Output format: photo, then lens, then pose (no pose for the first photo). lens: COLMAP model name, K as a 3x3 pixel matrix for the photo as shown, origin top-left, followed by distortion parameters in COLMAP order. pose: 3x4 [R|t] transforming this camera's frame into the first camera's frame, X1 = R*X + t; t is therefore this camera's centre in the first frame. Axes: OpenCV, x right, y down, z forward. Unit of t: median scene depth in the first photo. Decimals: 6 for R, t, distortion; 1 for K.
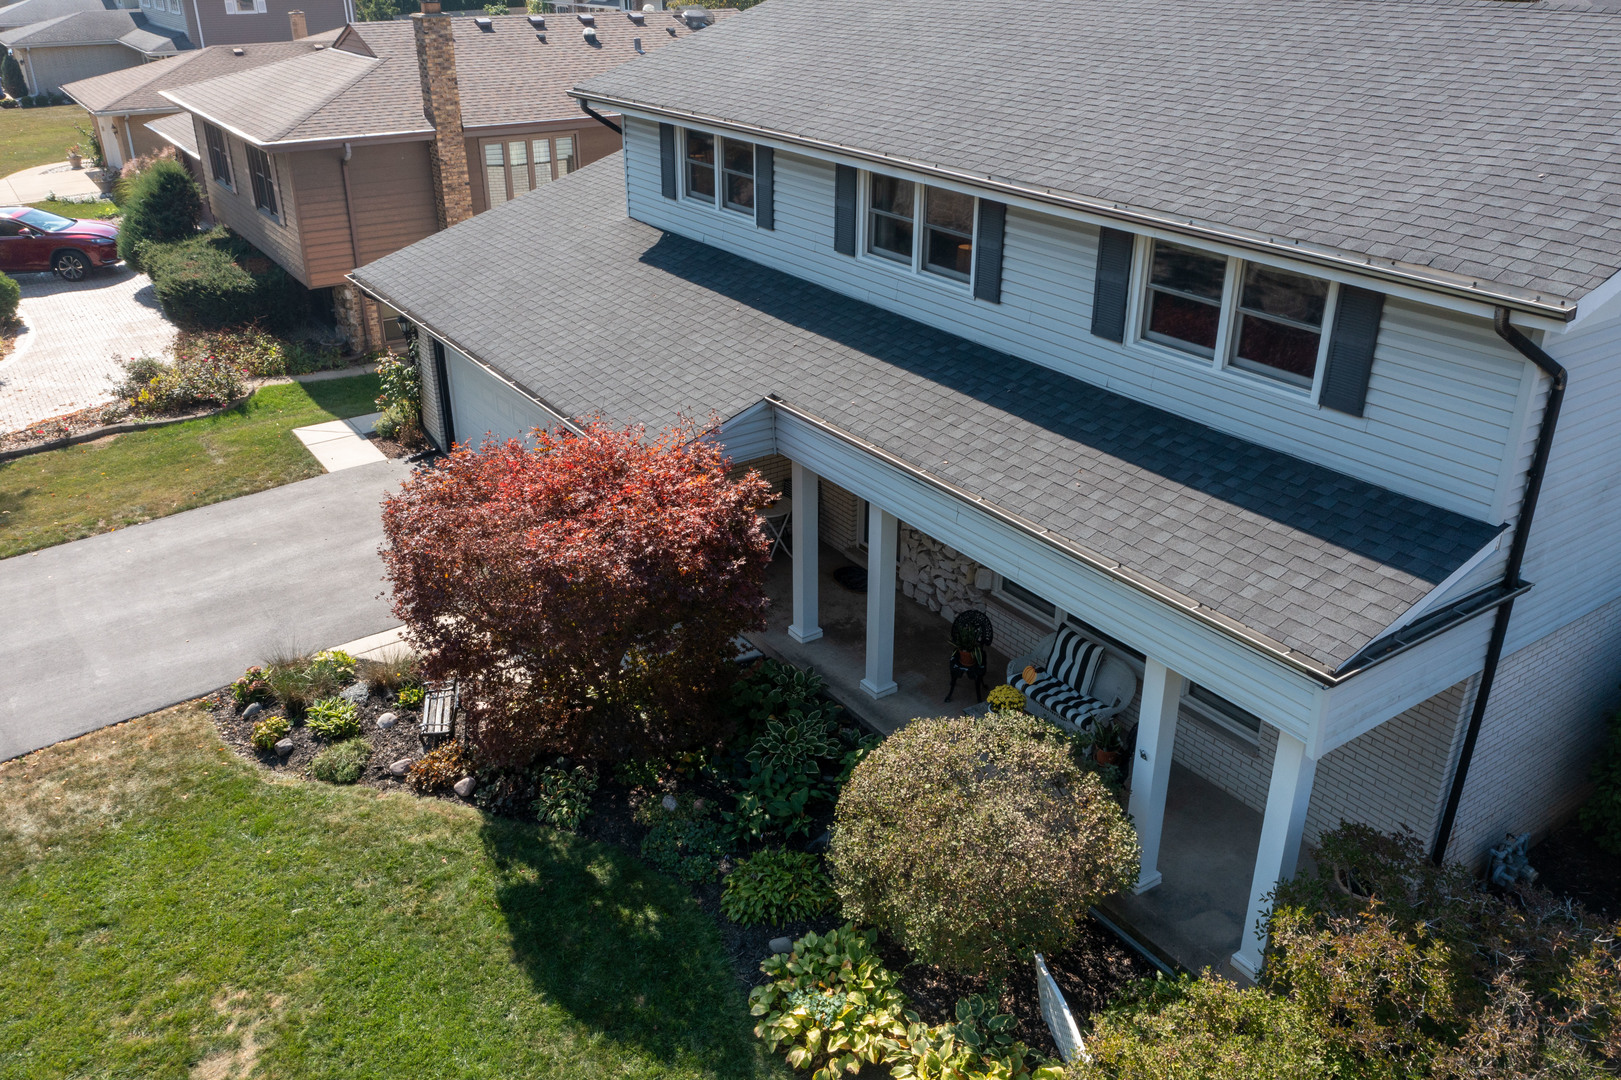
lens RADIAL K [[1282.8, 0, 810.5], [0, 1282.8, 540.0], [0, 0, 1]] dist [-0.009139, 0.002807]
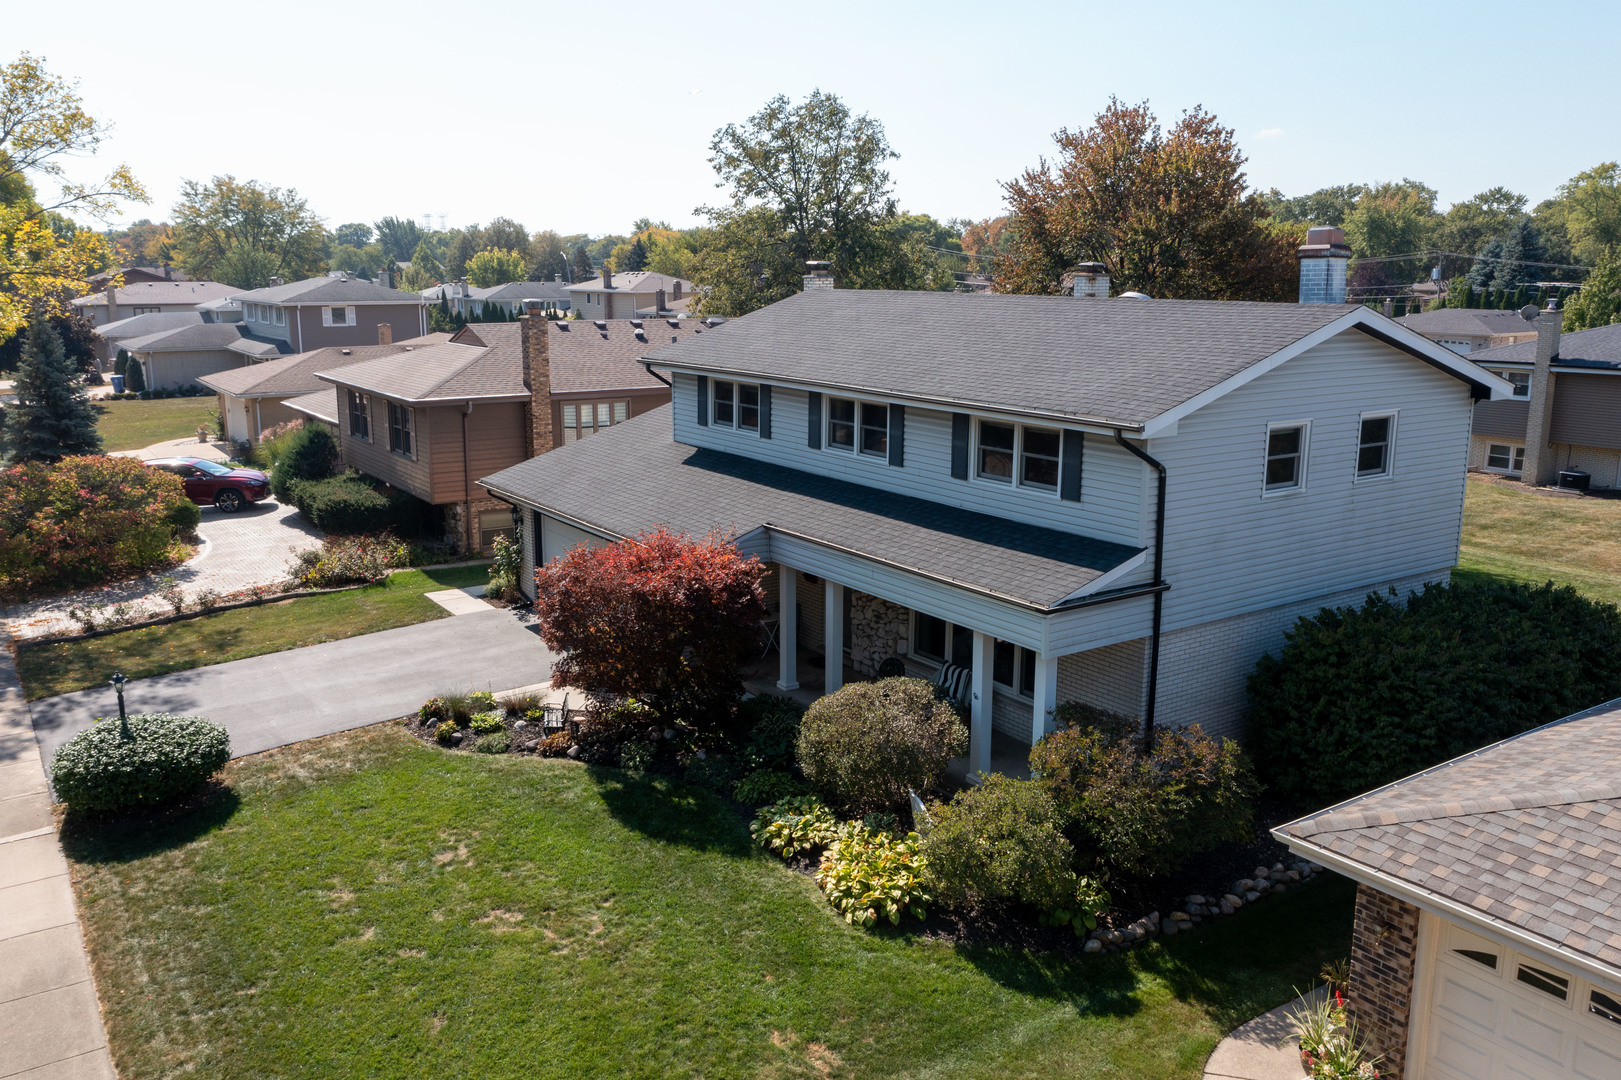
lens RADIAL K [[1282.8, 0, 810.5], [0, 1282.8, 540.0], [0, 0, 1]] dist [-0.009139, 0.002807]
pose [[0.999989, 0.004121, -0.002360, 0.027267], [-0.004555, 0.972956, -0.230945, 0.271873], [0.001344, 0.230953, 0.972964, -0.562797]]
